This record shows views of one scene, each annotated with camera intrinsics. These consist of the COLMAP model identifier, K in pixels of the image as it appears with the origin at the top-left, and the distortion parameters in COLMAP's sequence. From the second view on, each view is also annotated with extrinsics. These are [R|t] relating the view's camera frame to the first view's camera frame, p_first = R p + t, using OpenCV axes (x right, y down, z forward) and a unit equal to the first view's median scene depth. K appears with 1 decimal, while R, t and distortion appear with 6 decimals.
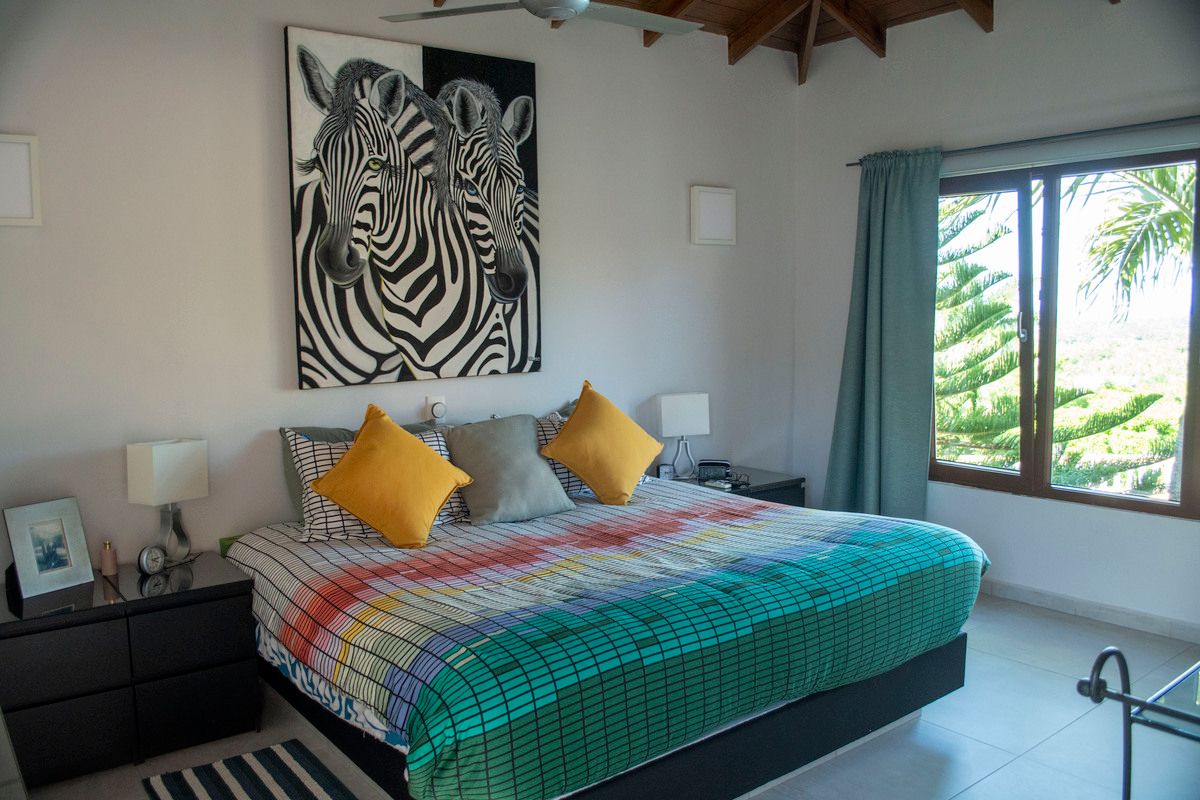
lens RADIAL K [[931.9, 0, 600.0], [0, 931.9, 400.0], [0, 0, 1]] dist [-0.089155, -0.003965]
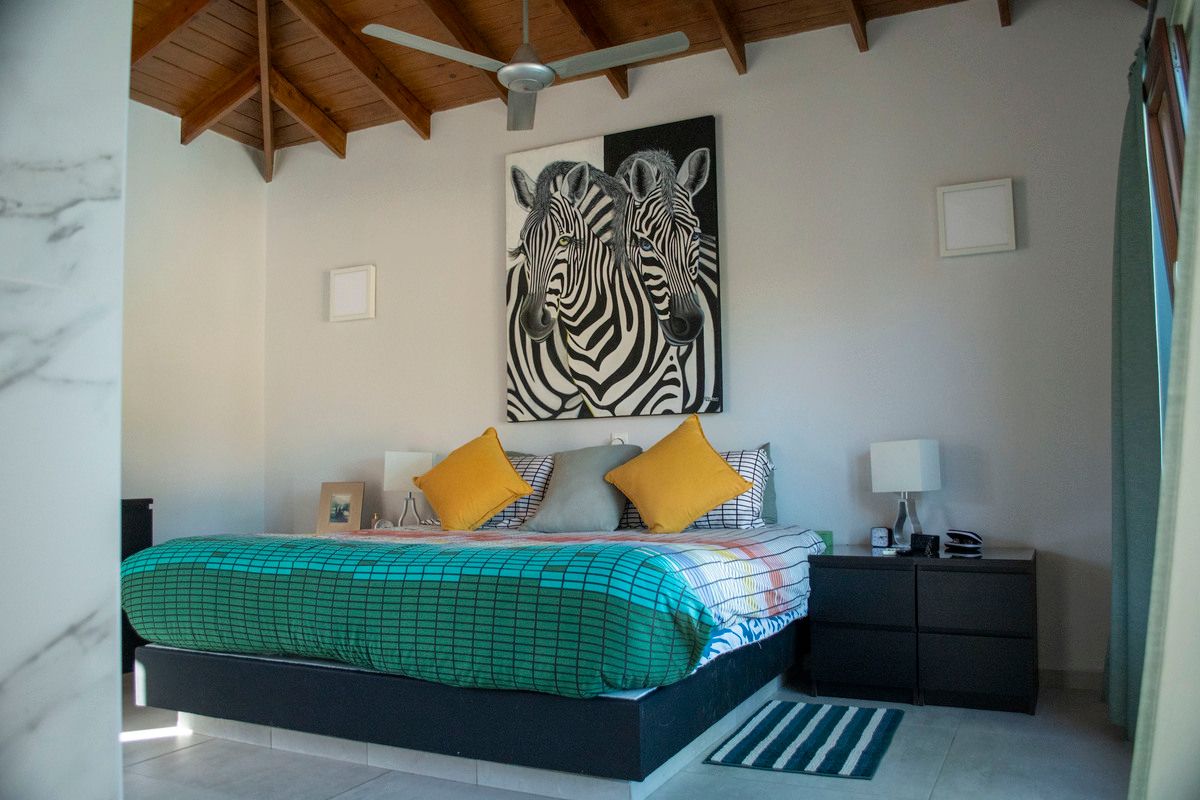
lens RADIAL K [[931.9, 0, 600.0], [0, 931.9, 400.0], [0, 0, 1]] dist [-0.089155, -0.003965]
pose [[0.446133, -0.056552, -0.893178, 0.836685], [-0.083668, 0.990995, -0.104537, 0.077383], [0.891047, 0.121368, 0.437384, 0.500435]]
